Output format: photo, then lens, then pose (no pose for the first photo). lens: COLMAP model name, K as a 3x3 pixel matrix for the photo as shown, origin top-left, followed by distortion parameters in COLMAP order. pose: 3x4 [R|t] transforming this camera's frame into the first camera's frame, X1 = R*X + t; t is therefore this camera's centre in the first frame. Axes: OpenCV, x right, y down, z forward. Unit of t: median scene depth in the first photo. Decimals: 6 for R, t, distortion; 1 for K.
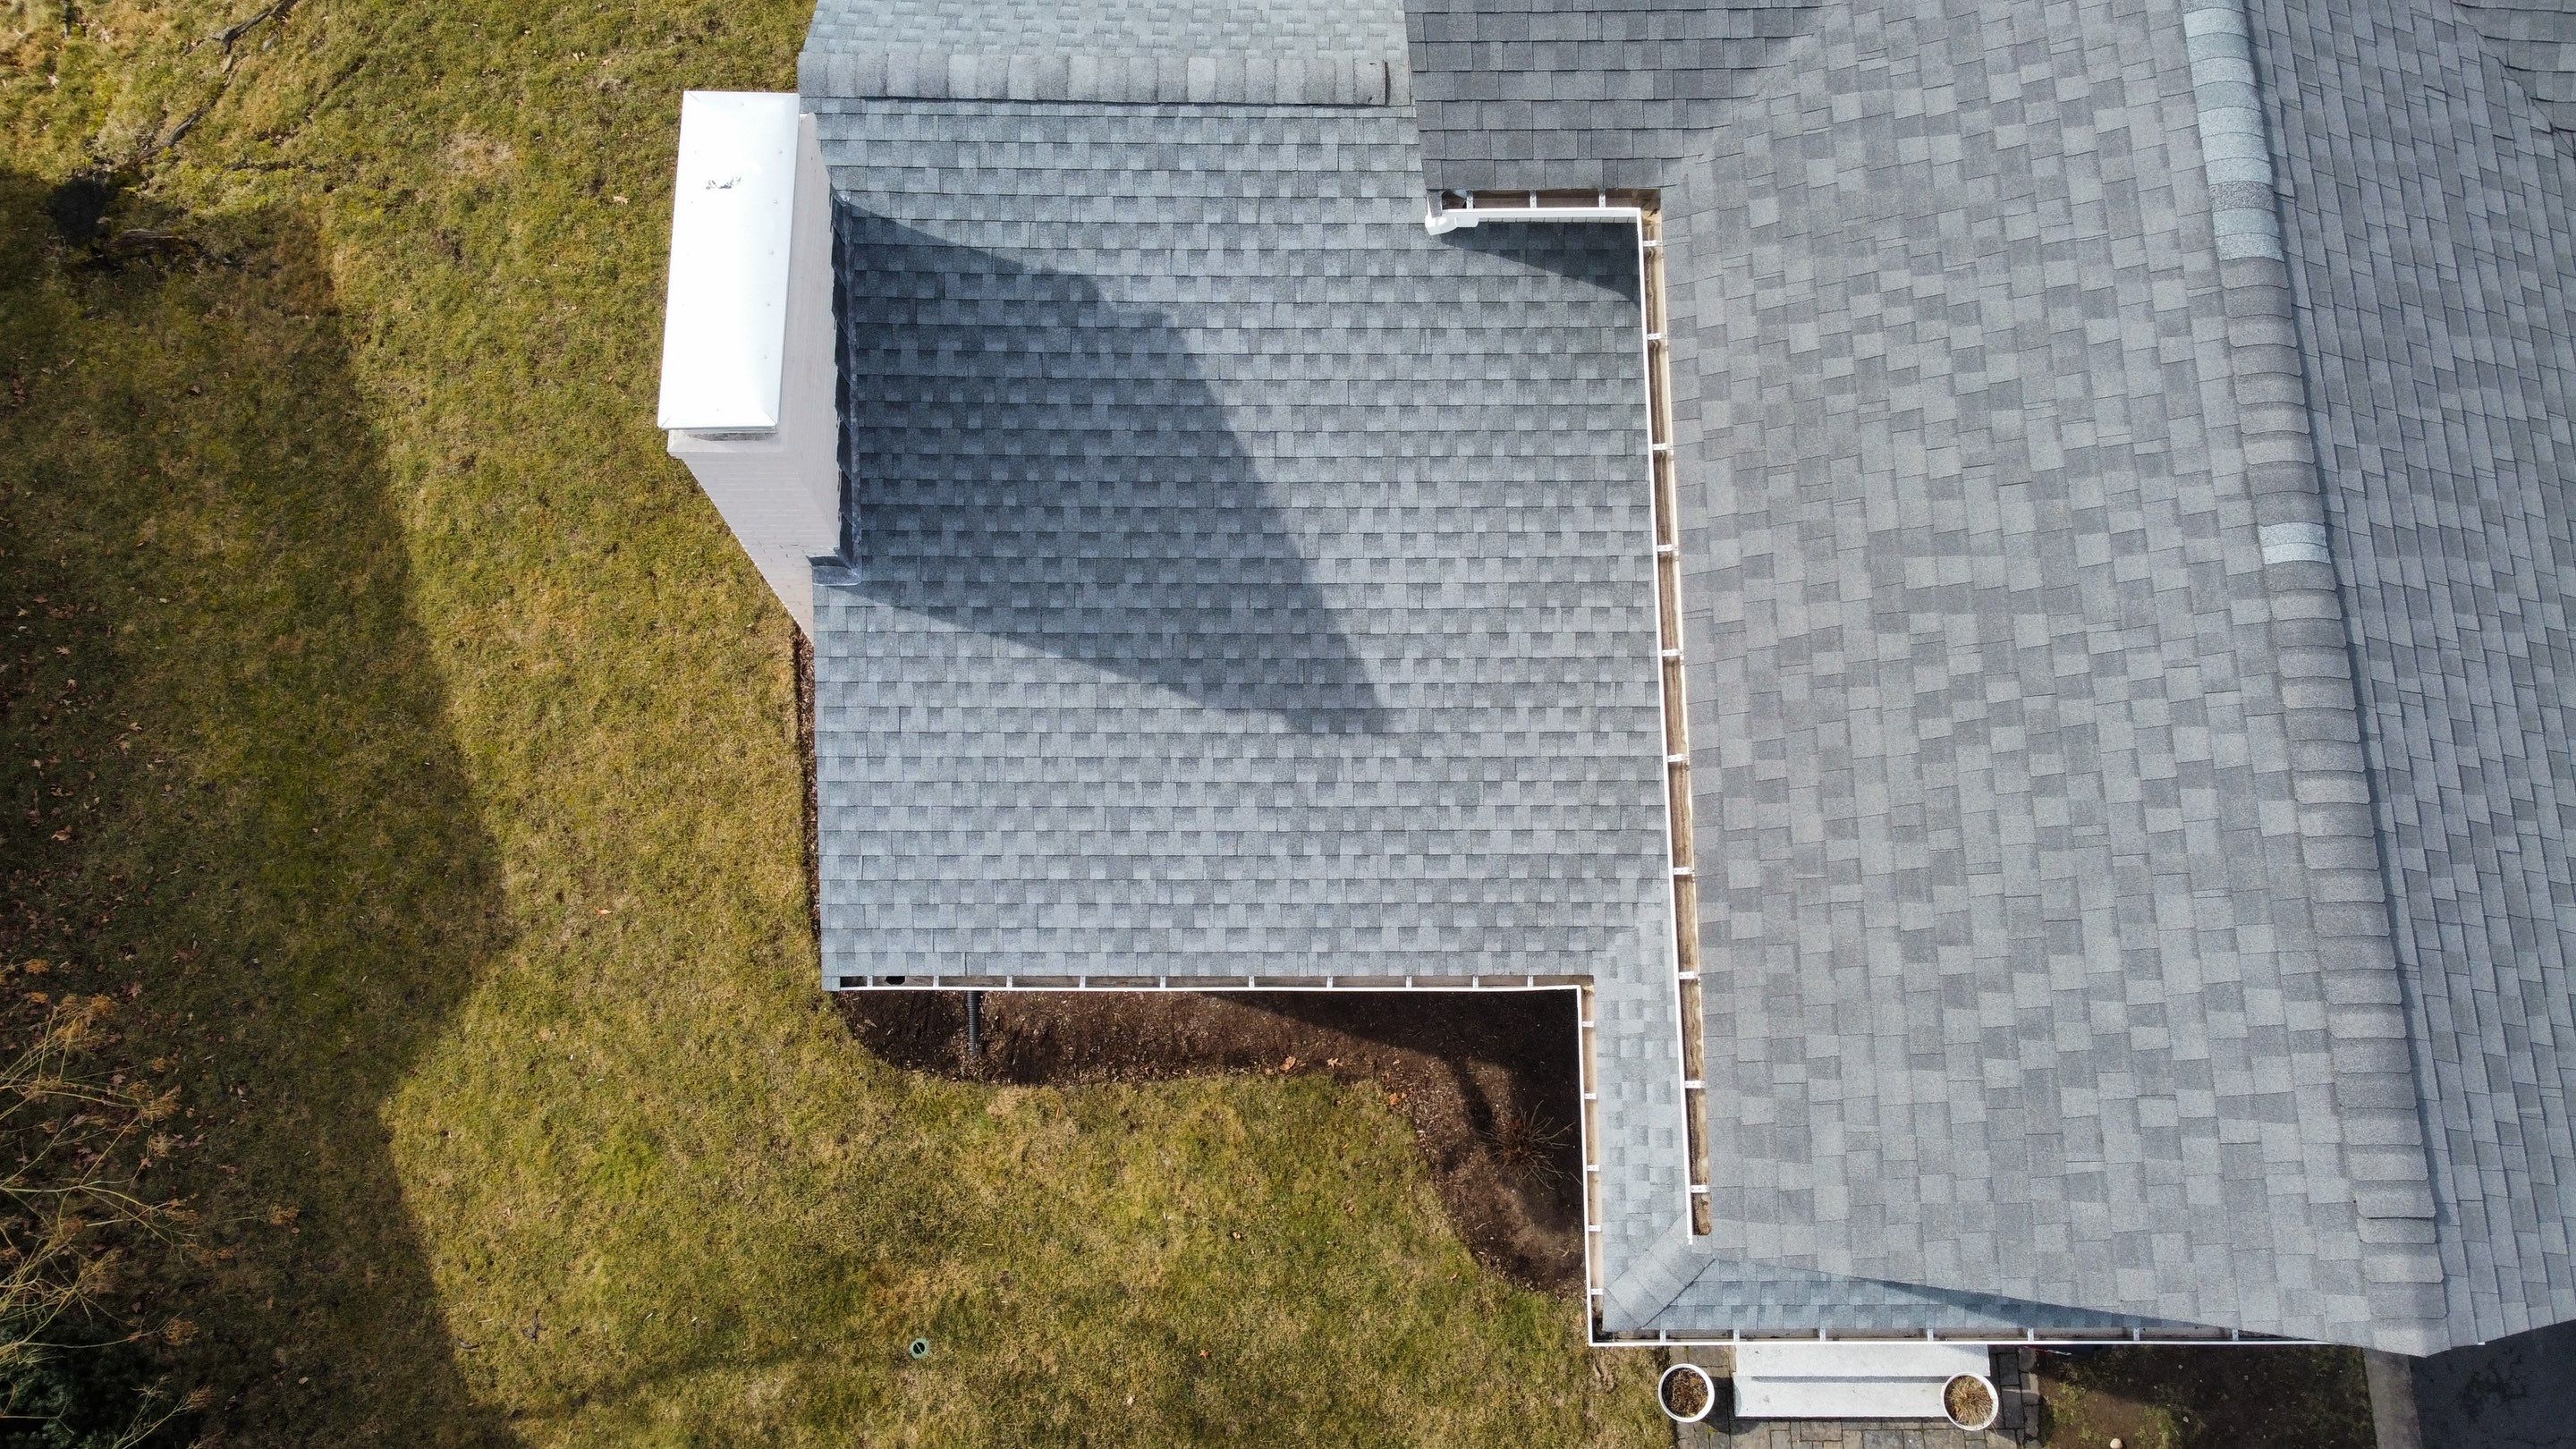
lens RADIAL K [[1932.5, 0, 1288.0], [0, 1932.5, 724.5], [0, 0, 1]] dist [-0.001116, 0.011198]
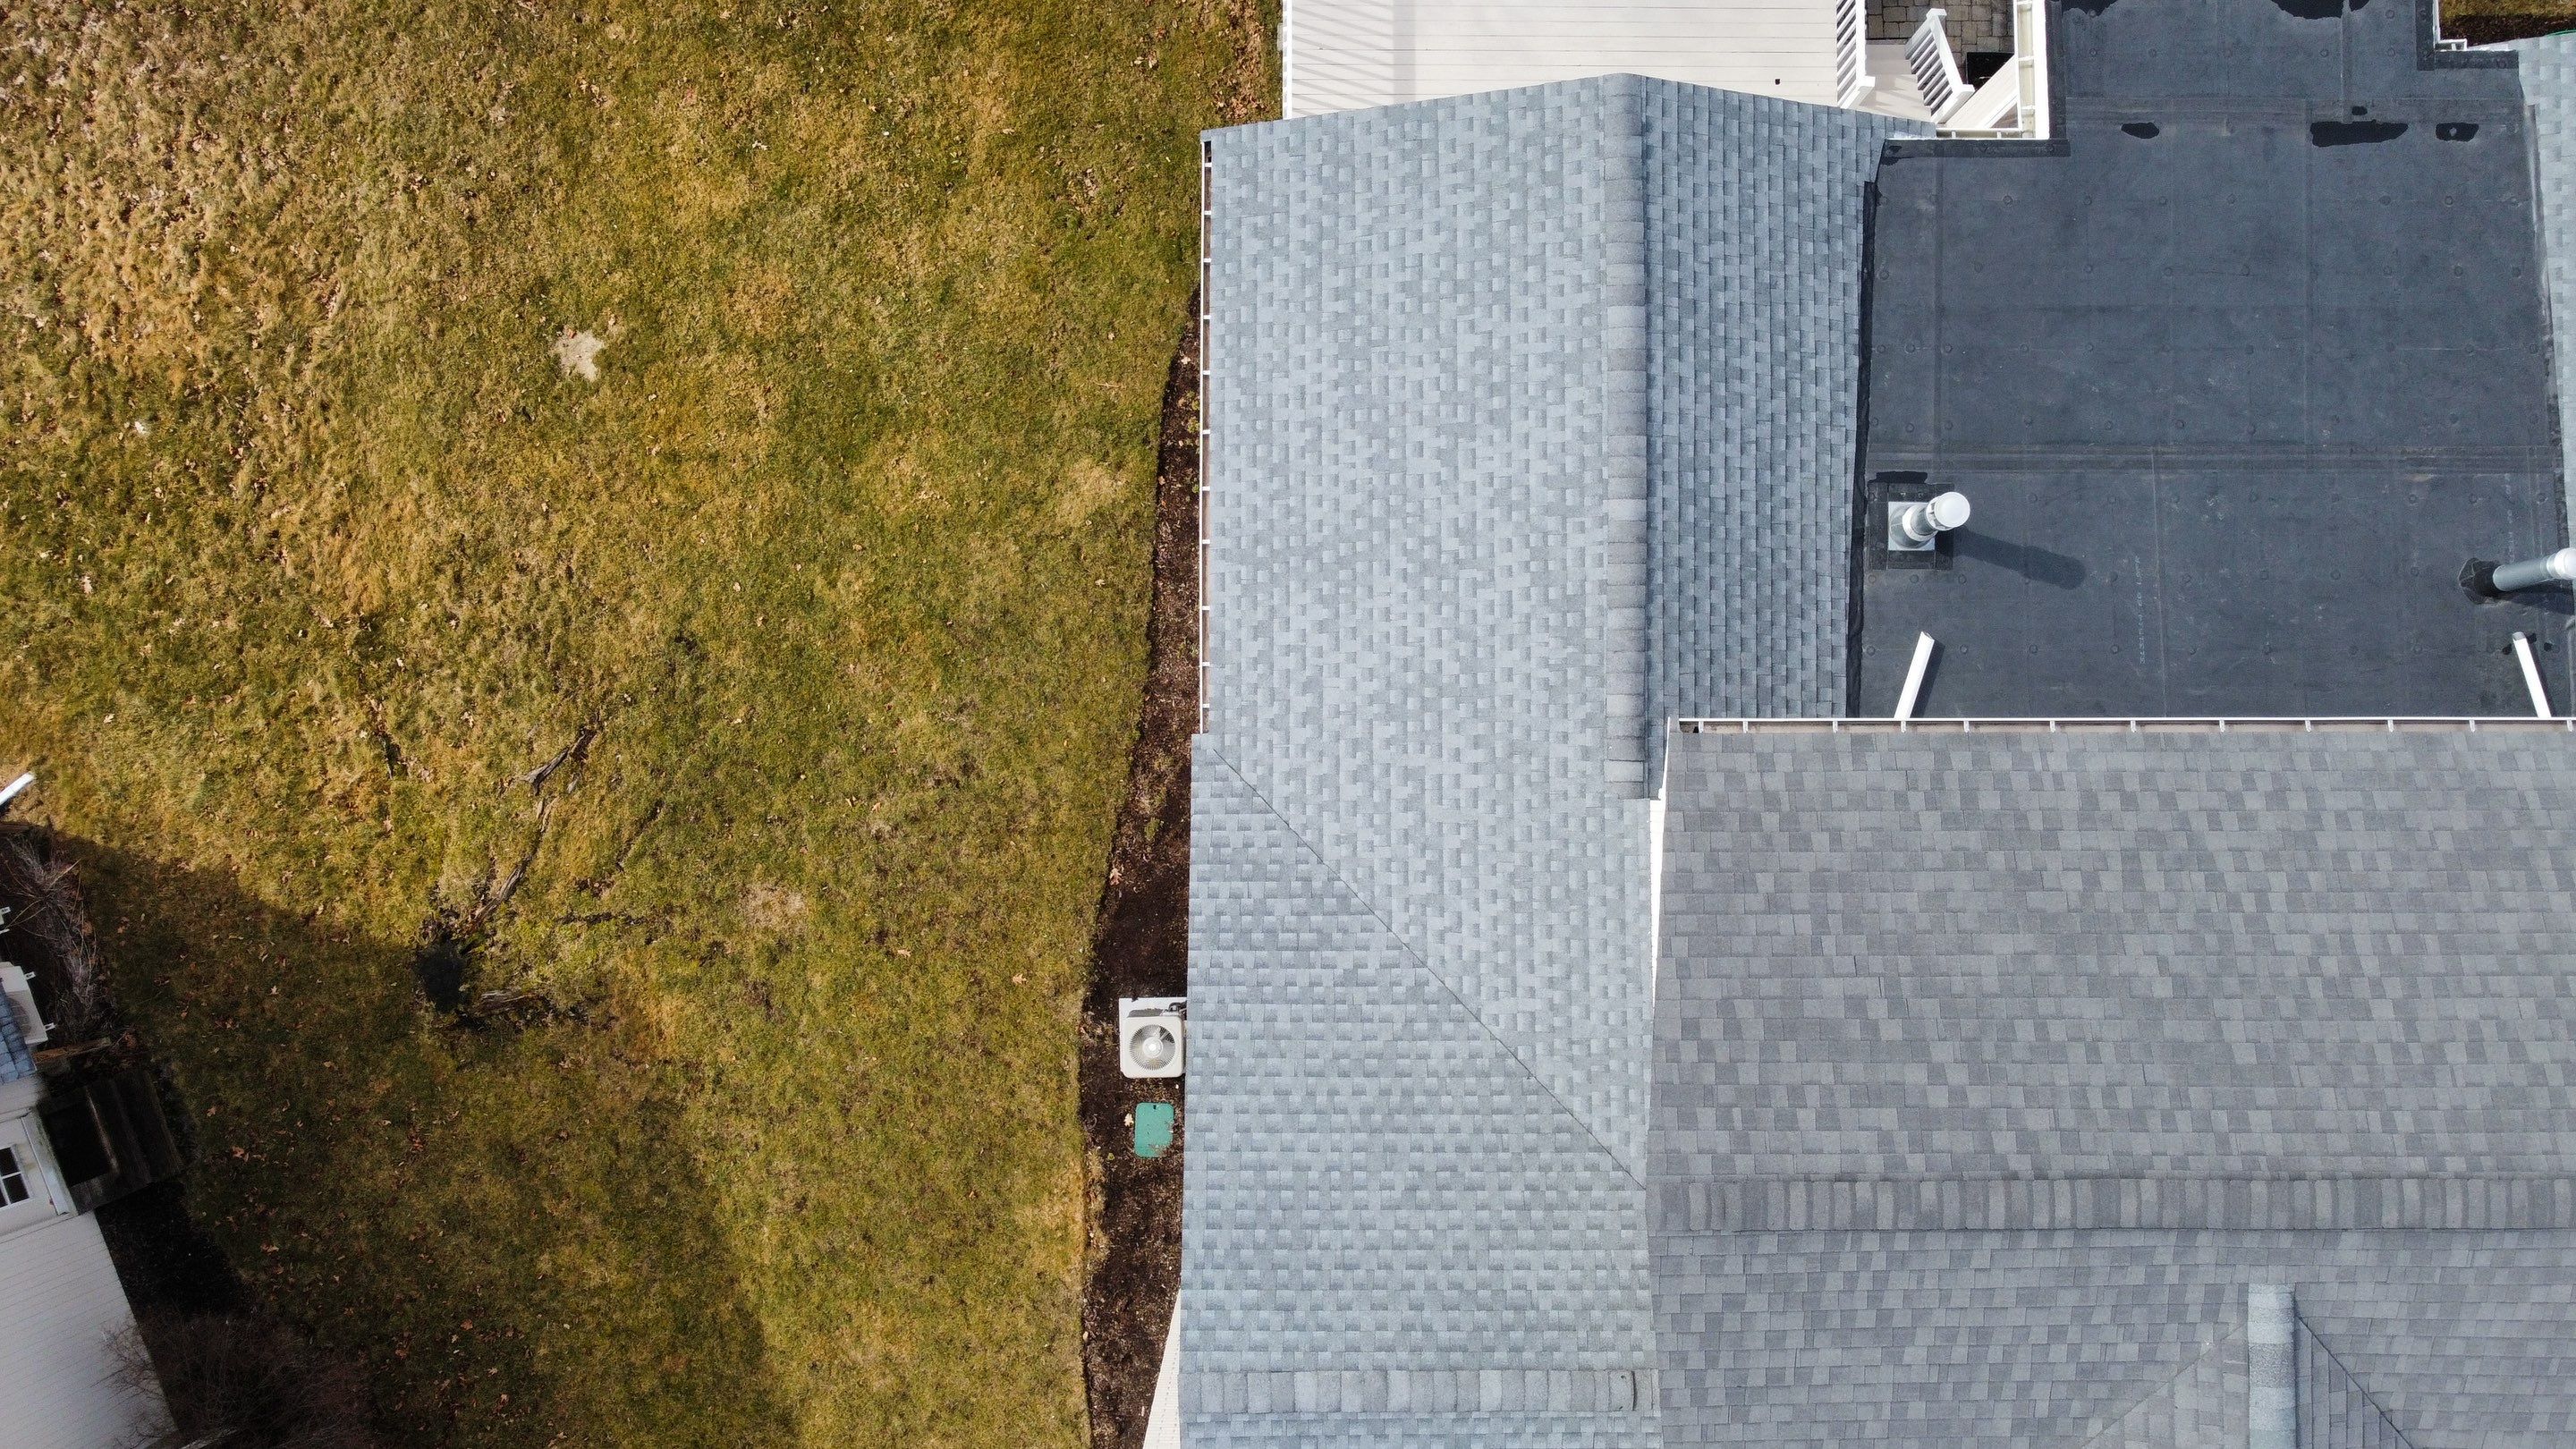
lens RADIAL K [[1952.1, 0, 1296.7], [0, 1952.1, 727.4], [0, 0, 1]] dist [0.008037, -0.010799]
pose [[0.999998, -0.001739, 0.001075, -0.113109], [0.001387, 0.963484, 0.267762, -0.720200], [-0.001502, -0.267760, 0.963484, -0.087498]]
